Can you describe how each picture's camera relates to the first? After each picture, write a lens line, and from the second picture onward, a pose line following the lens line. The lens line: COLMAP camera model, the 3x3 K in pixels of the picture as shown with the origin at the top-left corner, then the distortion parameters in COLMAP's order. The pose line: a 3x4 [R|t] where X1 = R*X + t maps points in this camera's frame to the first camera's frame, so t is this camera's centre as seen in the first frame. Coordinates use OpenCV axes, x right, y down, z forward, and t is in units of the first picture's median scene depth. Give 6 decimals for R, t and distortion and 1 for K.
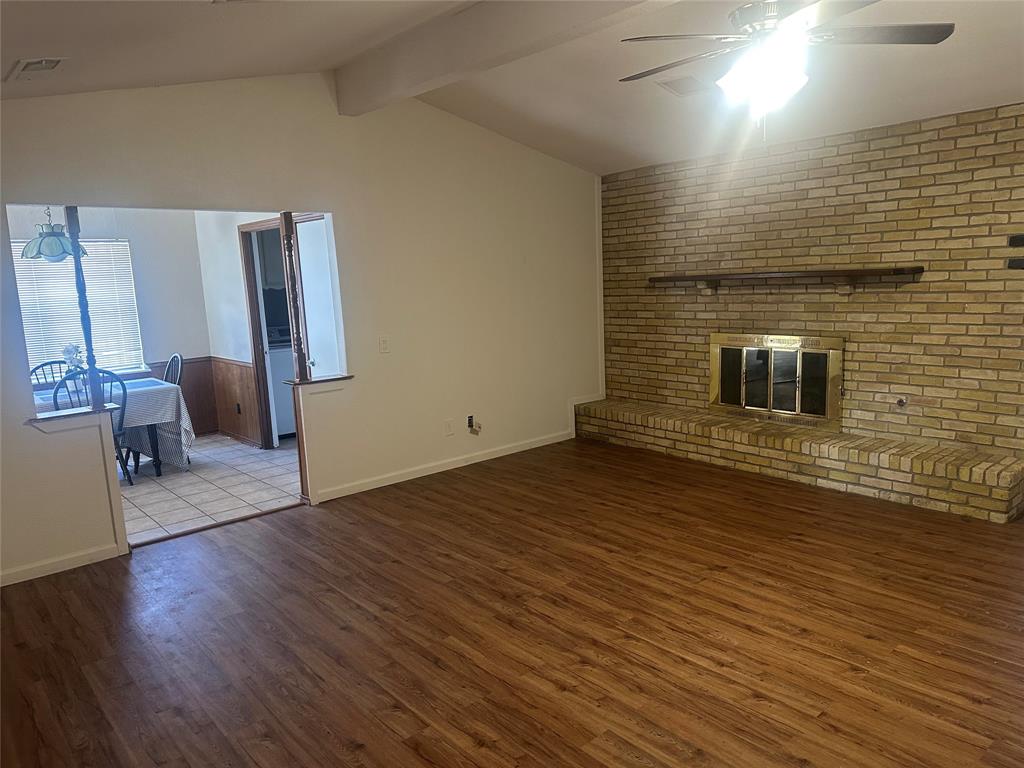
lens RADIAL K [[714.4, 0, 512.0], [0, 714.4, 384.0], [0, 0, 1]] dist [0.077243, -0.088064]
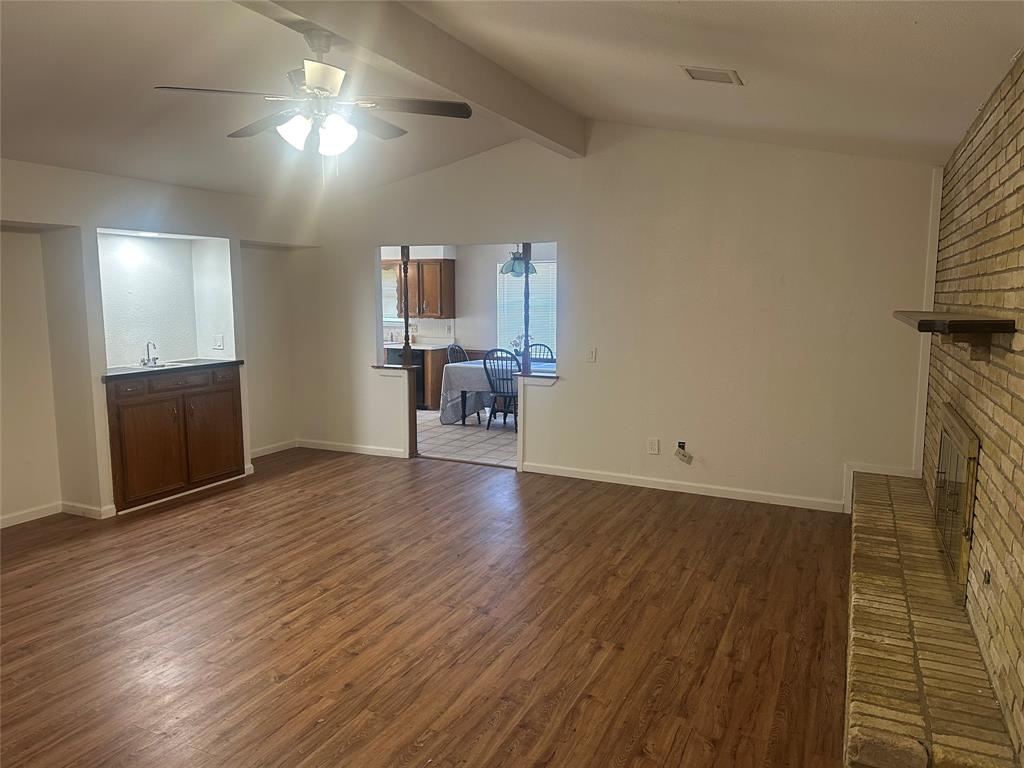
lens RADIAL K [[708.3, 0, 512.0], [0, 708.3, 384.0], [0, 0, 1]] dist [0.114522, -0.198246]
pose [[0.400866, 0.155523, -0.902839, 1.126574], [-0.163769, 0.981777, 0.096406, -0.139730], [0.901380, 0.109212, 0.419031, 0.614827]]
